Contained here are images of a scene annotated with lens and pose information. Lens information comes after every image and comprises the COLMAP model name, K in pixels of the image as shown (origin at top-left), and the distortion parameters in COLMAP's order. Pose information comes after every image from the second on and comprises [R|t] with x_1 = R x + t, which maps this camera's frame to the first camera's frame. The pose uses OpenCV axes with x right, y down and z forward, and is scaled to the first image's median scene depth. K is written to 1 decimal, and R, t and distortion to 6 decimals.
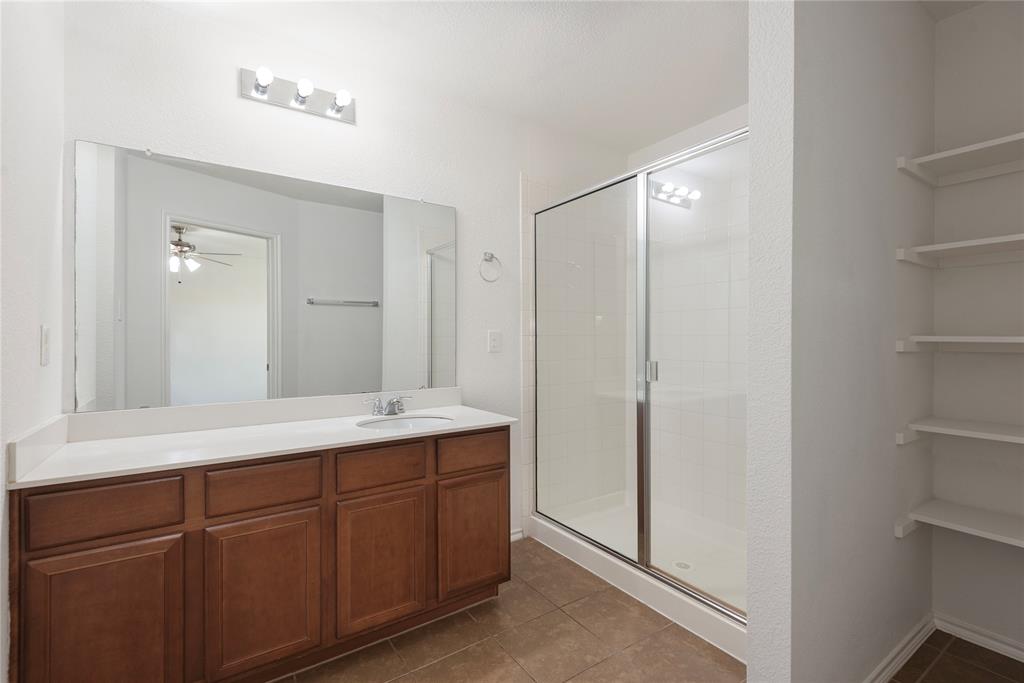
lens RADIAL K [[463.0, 0, 521.0], [0, 463.0, 342.2], [0, 0, 1]] dist [0.017345, -0.000928]
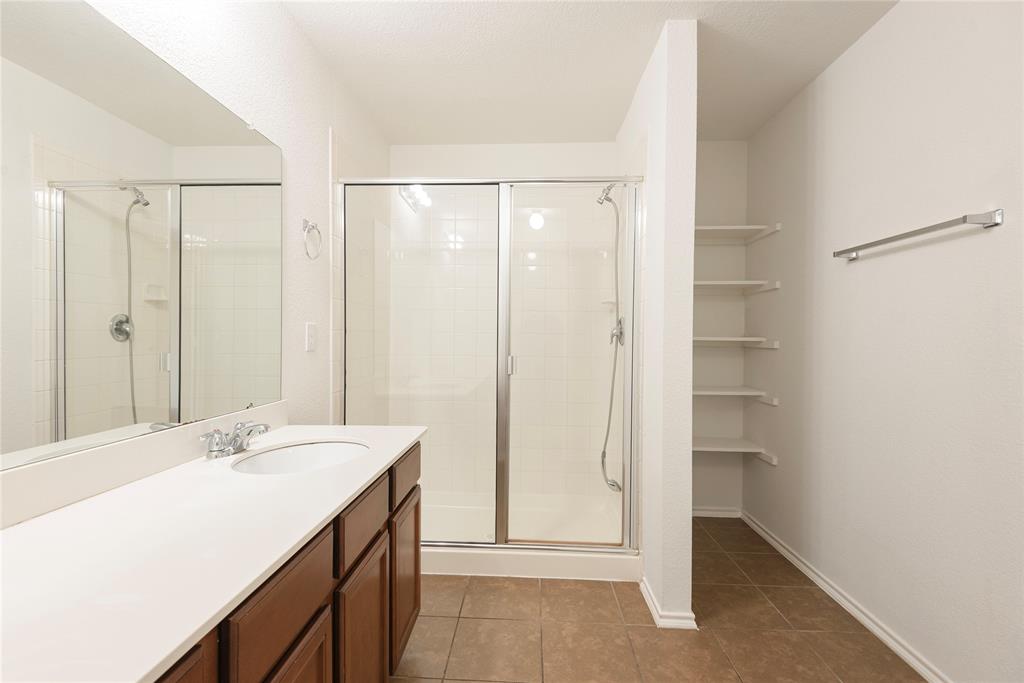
lens RADIAL K [[463.0, 0, 514.0], [0, 463.0, 339.9], [0, 0, 1]] dist [0.017345, -0.000928]
pose [[0.616106, -0.015212, 0.787516, -0.574828], [0.002770, 0.999849, 0.017146, -0.013992], [-0.787658, -0.008382, 0.616056, 0.316120]]
